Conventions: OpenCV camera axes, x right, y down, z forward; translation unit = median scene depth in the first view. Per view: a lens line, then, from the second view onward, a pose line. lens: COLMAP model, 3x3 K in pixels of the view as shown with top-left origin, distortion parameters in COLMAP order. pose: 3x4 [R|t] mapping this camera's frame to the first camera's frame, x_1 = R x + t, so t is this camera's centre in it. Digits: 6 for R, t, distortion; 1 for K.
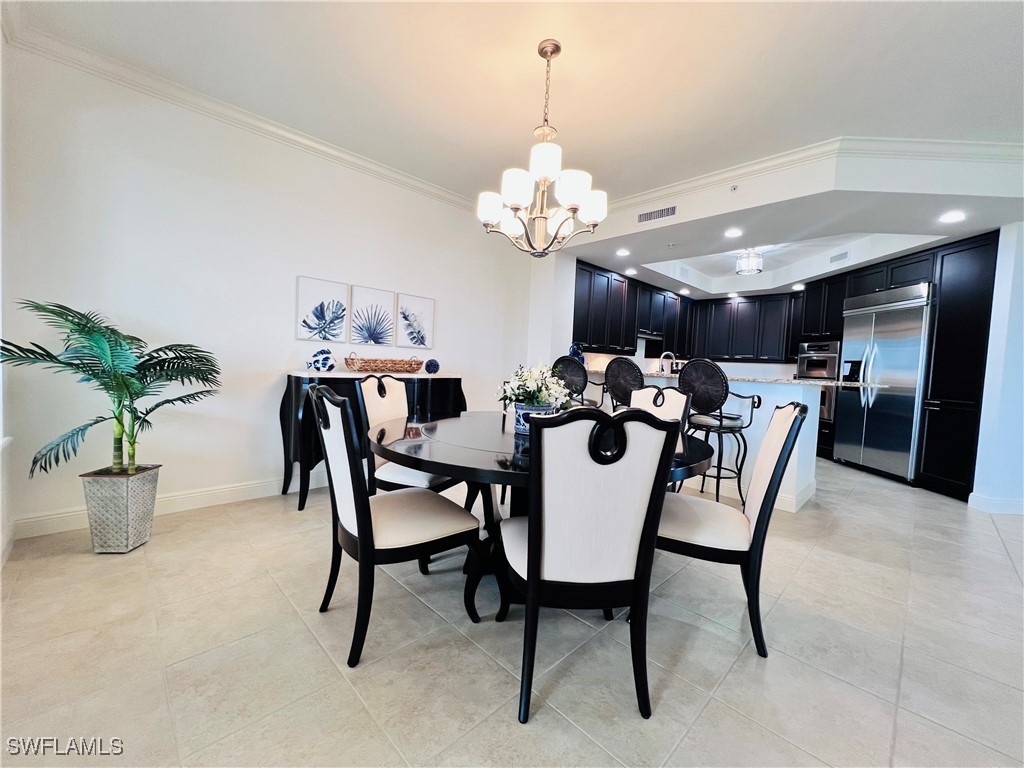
lens RADIAL K [[411.9, 0, 510.7], [0, 411.9, 381.4], [0, 0, 1]] dist [-0.000398, 0.000136]
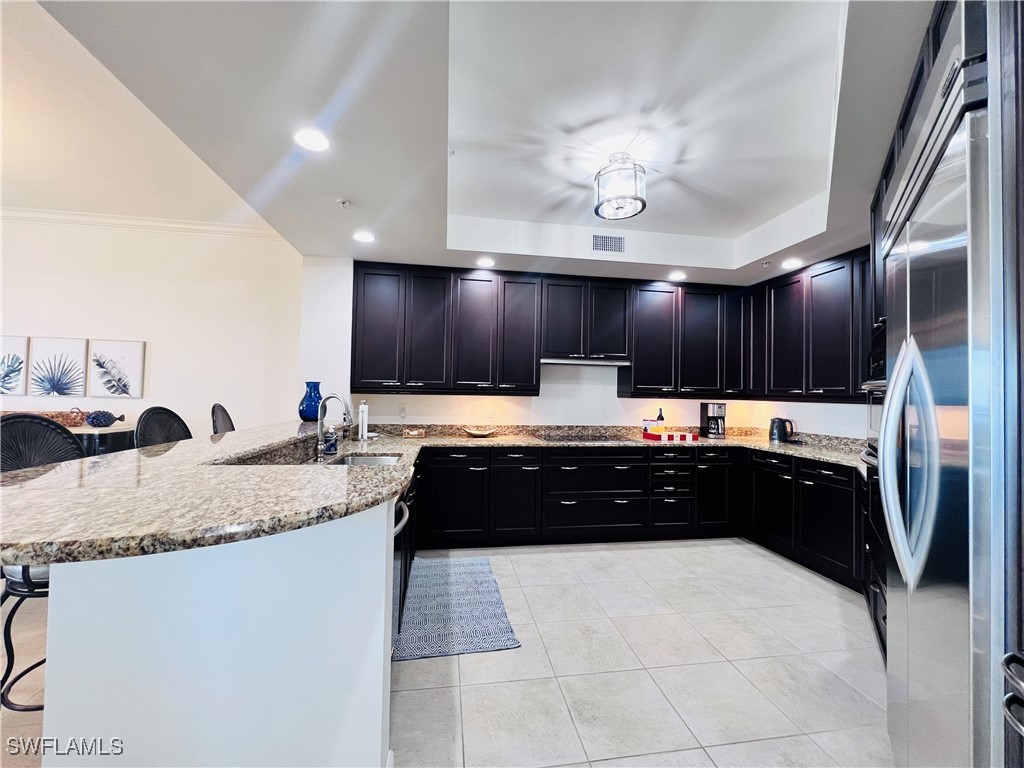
lens RADIAL K [[409.7, 0, 508.9], [0, 409.7, 383.5], [0, 0, 1]] dist [-0.000710, -0.000156]
pose [[0.812891, -0.046409, -0.580563, 1.024679], [-0.010048, 0.995554, -0.093651, -0.038656], [0.582329, 0.081962, 0.808811, 0.808927]]
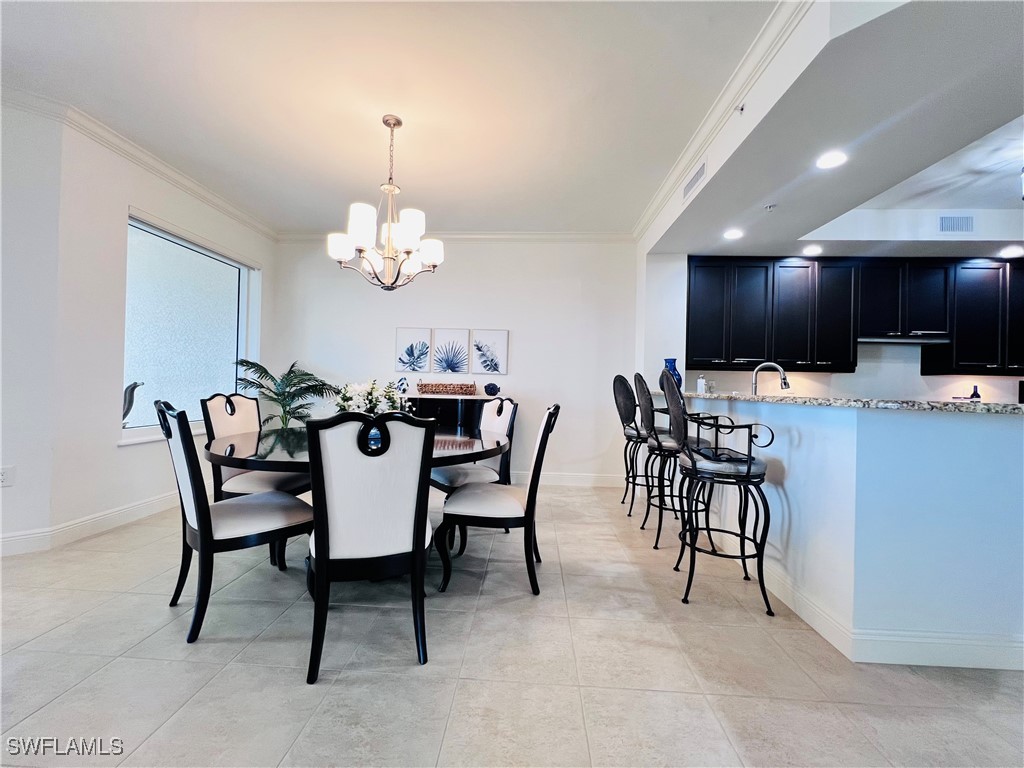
lens RADIAL K [[409.7, 0, 508.9], [0, 409.7, 383.5], [0, 0, 1]] dist [-0.000710, -0.000156]
pose [[0.673028, -0.028459, -0.739069, 0.683583], [-0.026609, 0.997681, -0.062648, 0.016629], [0.739138, 0.061830, 0.670710, 0.282119]]
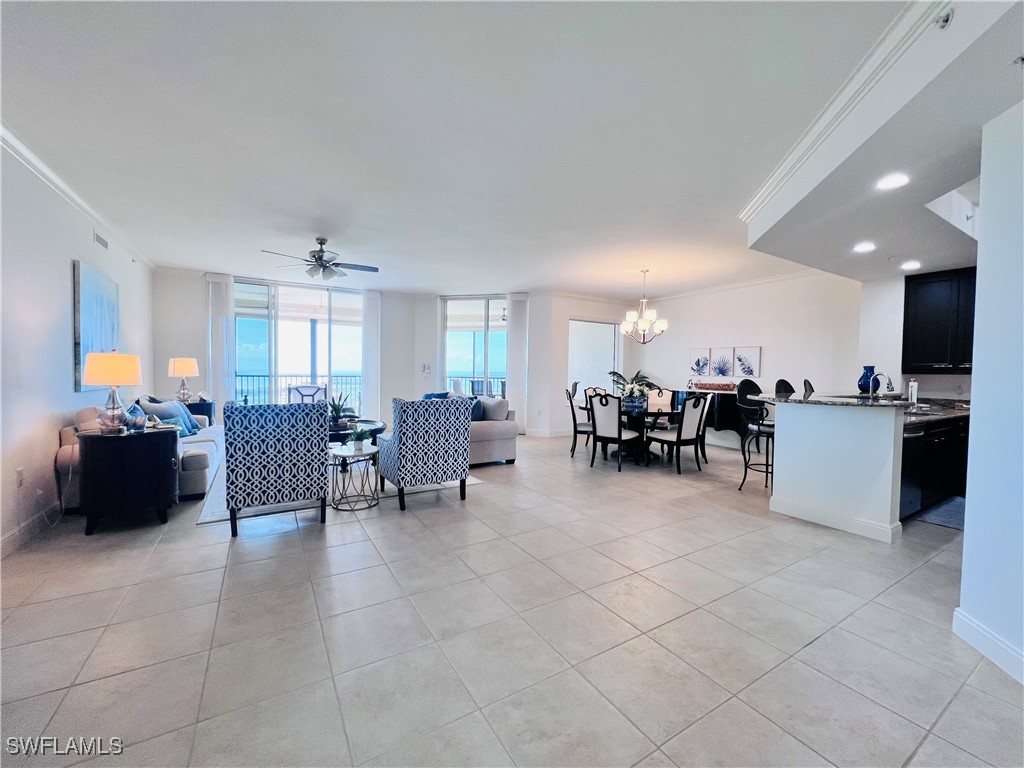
lens RADIAL K [[410.5, 0, 512.0], [0, 410.5, 384.0], [0, 0, 1]] dist [-0.001692, -0.000145]
pose [[-0.228534, -0.013723, -0.973439, 1.718682], [-0.064499, 0.997917, 0.001074, 0.009392], [0.971397, 0.063031, -0.228944, 0.463567]]
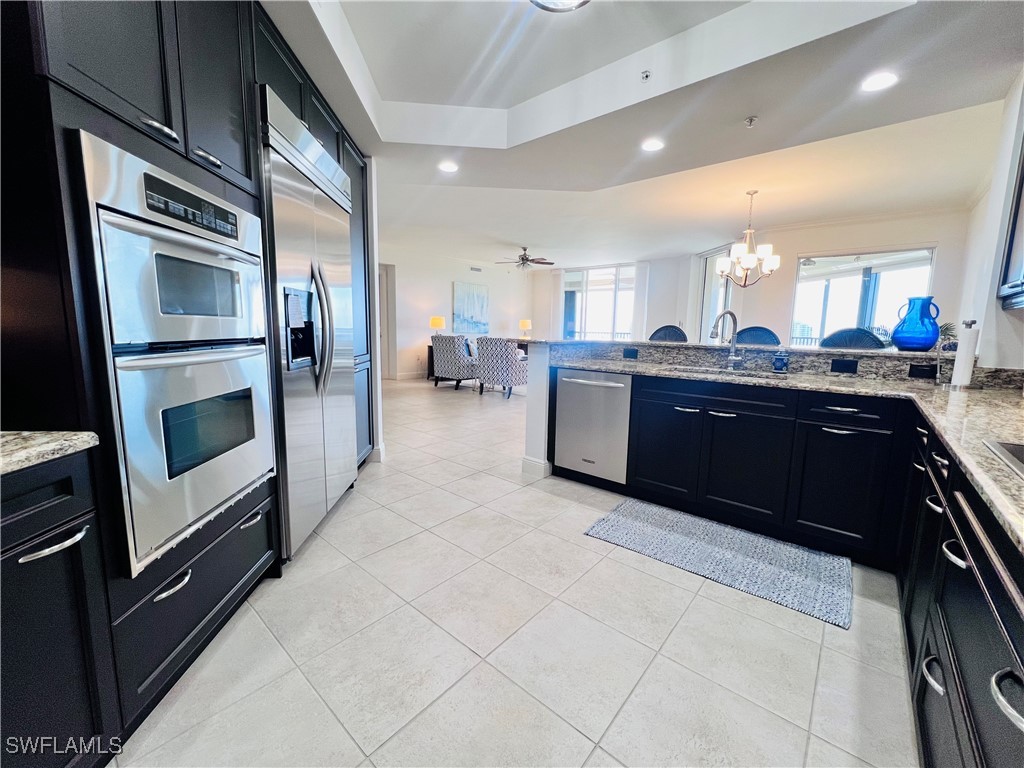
lens RADIAL K [[410.5, 0, 512.0], [0, 410.5, 384.0], [0, 0, 1]] dist [-0.001692, -0.000145]
pose [[-0.994490, -0.051323, -0.091414, 0.870279], [-0.066876, 0.982088, 0.176158, -0.057798], [0.080735, 0.181301, -0.980108, 1.851282]]
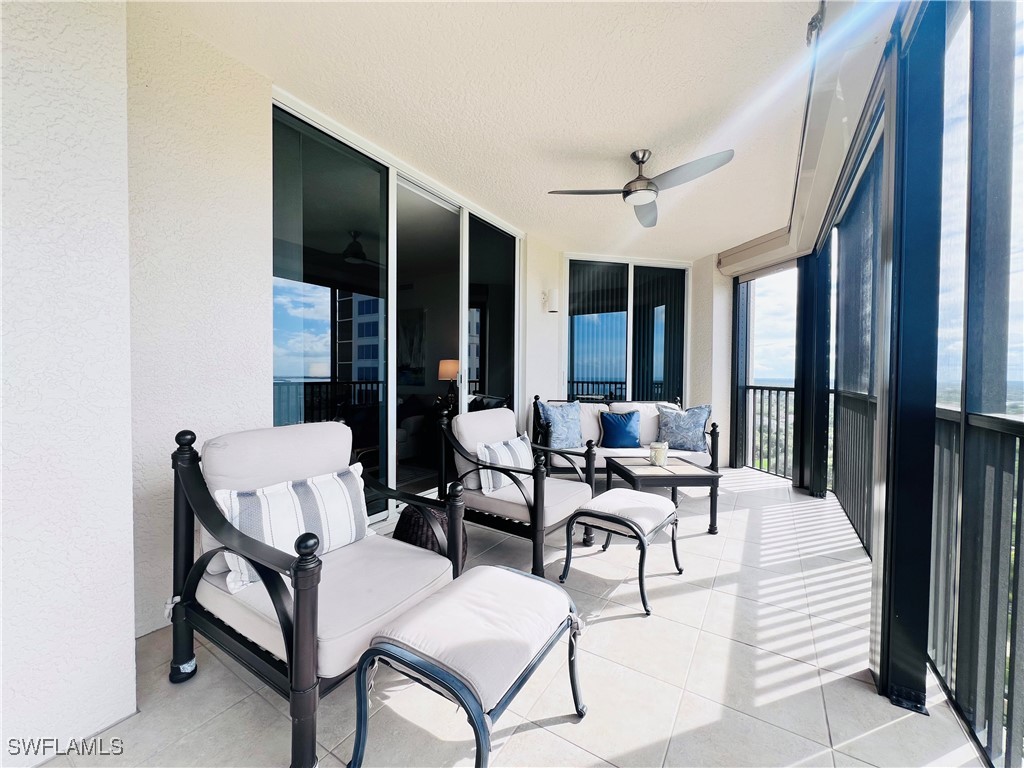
lens RADIAL K [[409.7, 0, 508.9], [0, 409.7, 383.5], [0, 0, 1]] dist [-0.000710, -0.000156]
pose [[-0.230204, -0.067224, 0.970818, -0.915555], [0.025136, 0.996868, 0.074988, -0.017859], [-0.972818, 0.041665, -0.227793, -0.946460]]
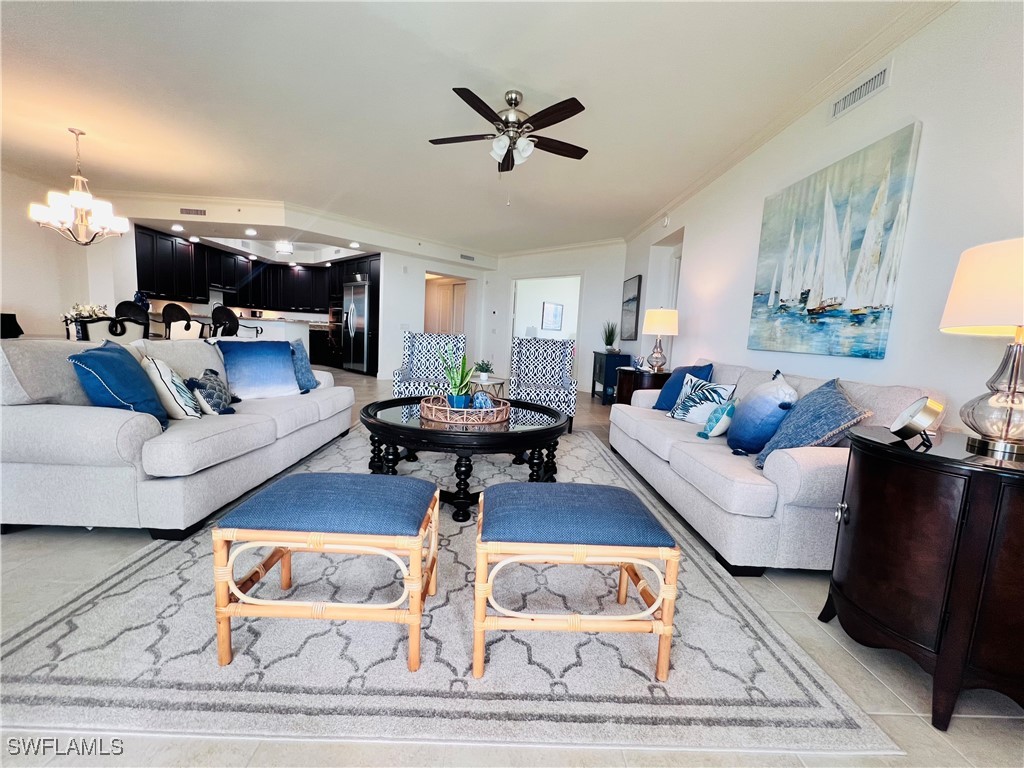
lens RADIAL K [[411.9, 0, 510.7], [0, 411.9, 381.4], [0, 0, 1]] dist [-0.000398, 0.000136]
pose [[0.690332, -0.089792, 0.717899, 0.006260], [0.009539, 0.993312, 0.115067, 0.066634], [-0.723430, -0.072587, 0.686572, -1.013172]]
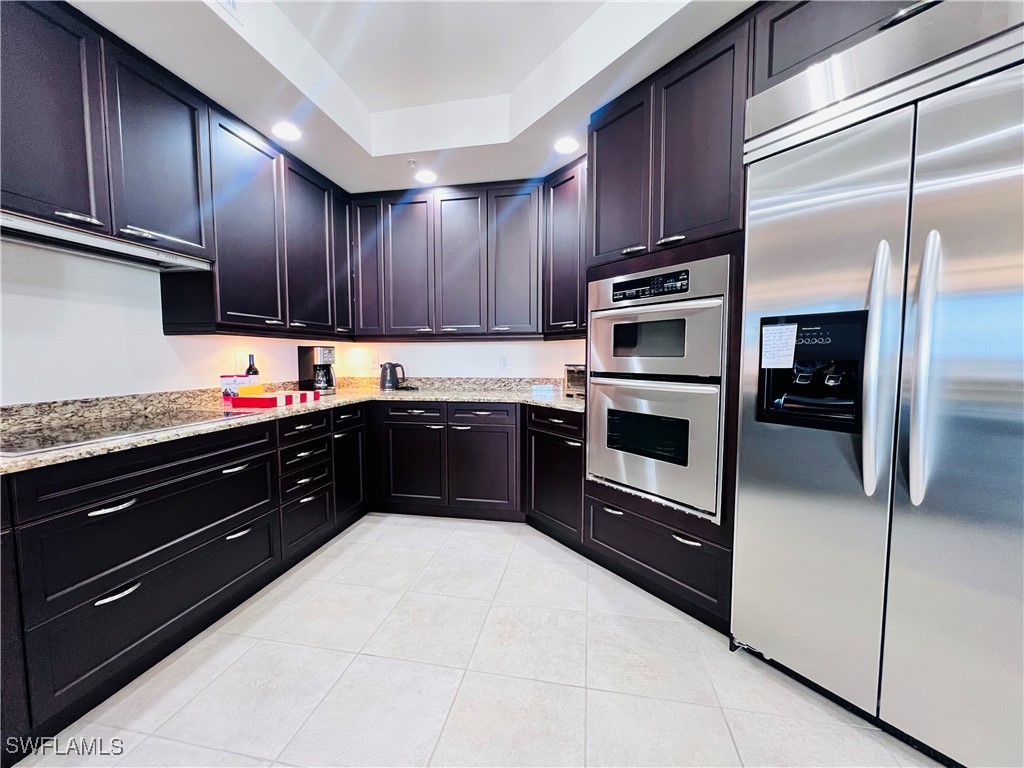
lens RADIAL K [[409.7, 0, 508.9], [0, 409.7, 383.5], [0, 0, 1]] dist [-0.000710, -0.000156]
pose [[0.819308, -0.085588, 0.566930, 0.676816], [0.065890, 0.996300, 0.055186, -0.042477], [-0.569555, -0.007859, 0.821915, 1.165630]]
